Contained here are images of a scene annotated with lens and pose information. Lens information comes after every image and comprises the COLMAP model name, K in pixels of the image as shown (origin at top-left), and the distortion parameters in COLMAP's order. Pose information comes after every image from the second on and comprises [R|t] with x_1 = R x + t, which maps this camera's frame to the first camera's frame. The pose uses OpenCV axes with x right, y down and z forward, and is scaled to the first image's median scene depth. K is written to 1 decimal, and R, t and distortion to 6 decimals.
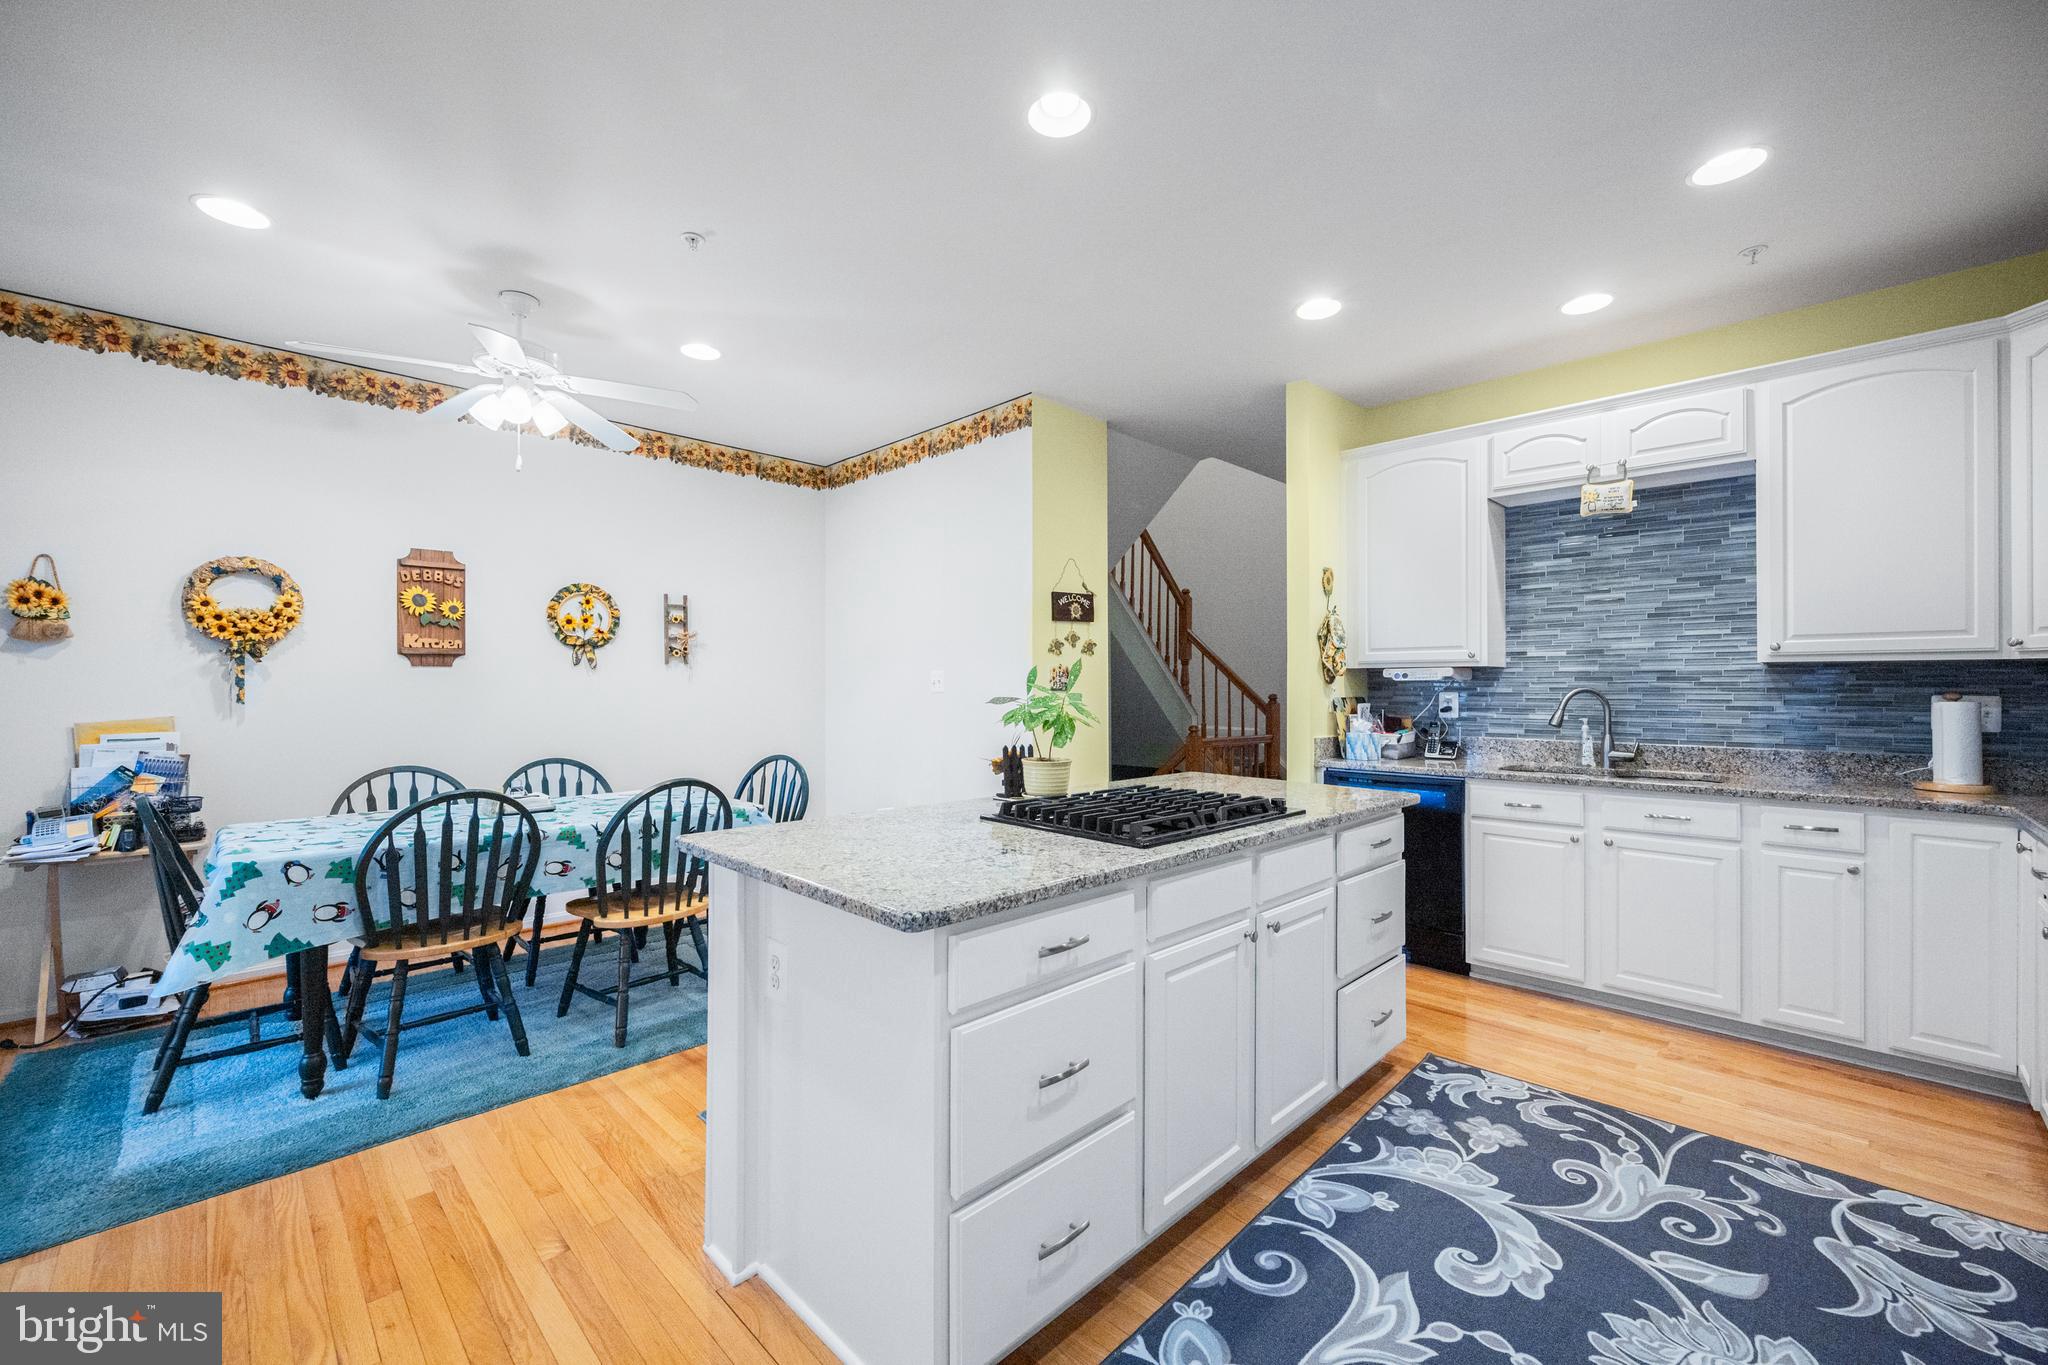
lens RADIAL K [[833.2, 0, 1022.8], [0, 833.2, 676.7], [0, 0, 1]] dist [-0.000065, 0.000419]
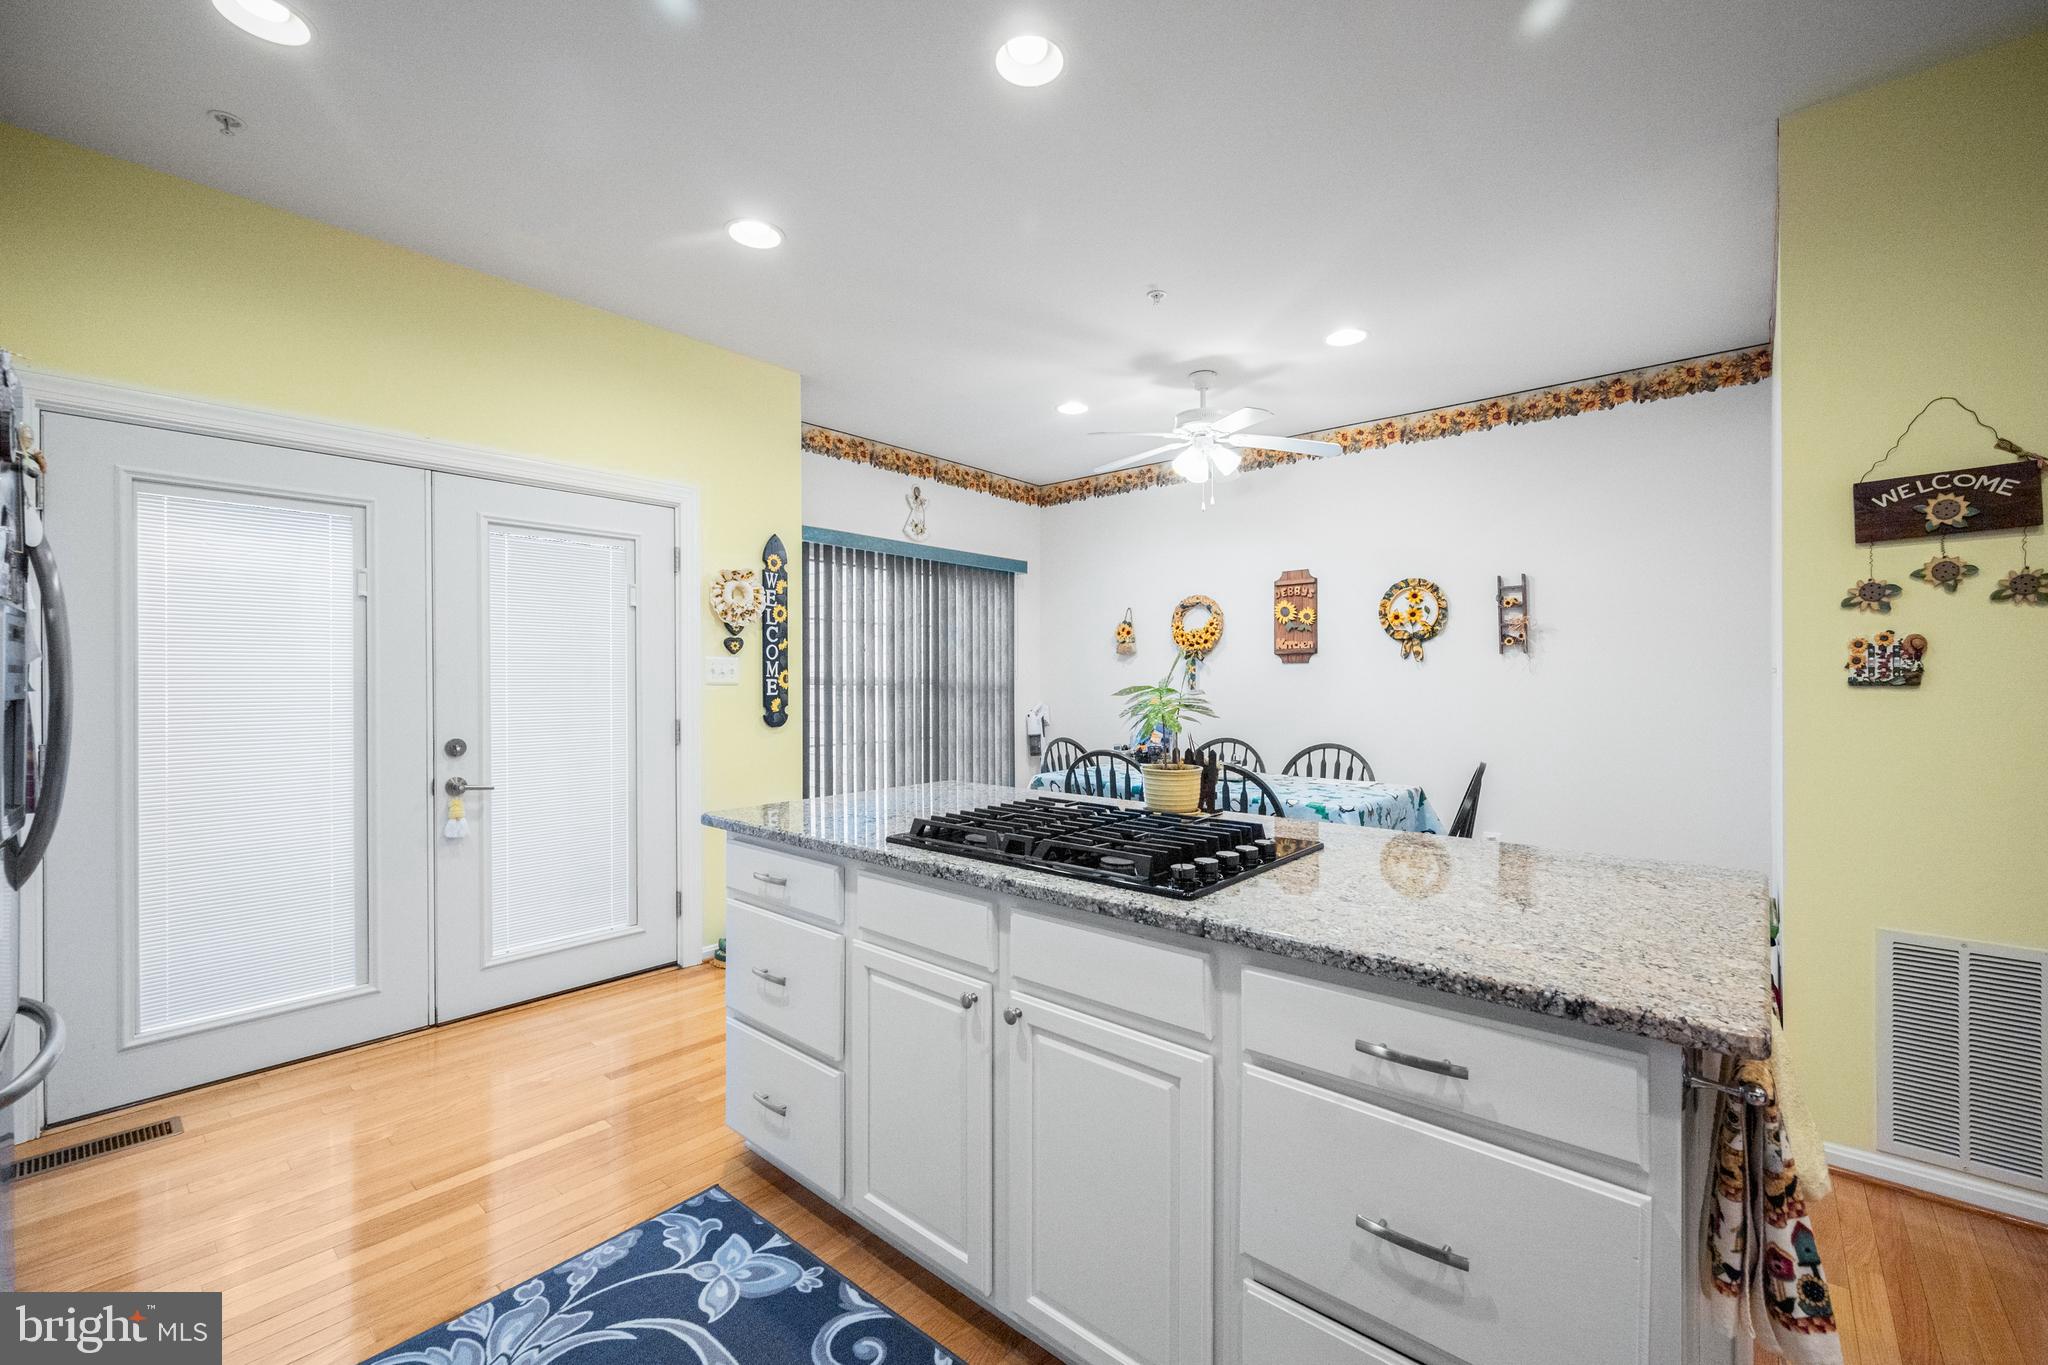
lens RADIAL K [[833.2, 0, 1025.1], [0, 833.2, 688.4], [0, 0, 1]] dist [-0.000065, 0.000419]
pose [[0.074139, 0.008861, -0.997209, 0.491275], [0.010855, 0.999894, 0.009692, 0.008596], [0.997189, -0.011543, 0.074035, 0.472345]]
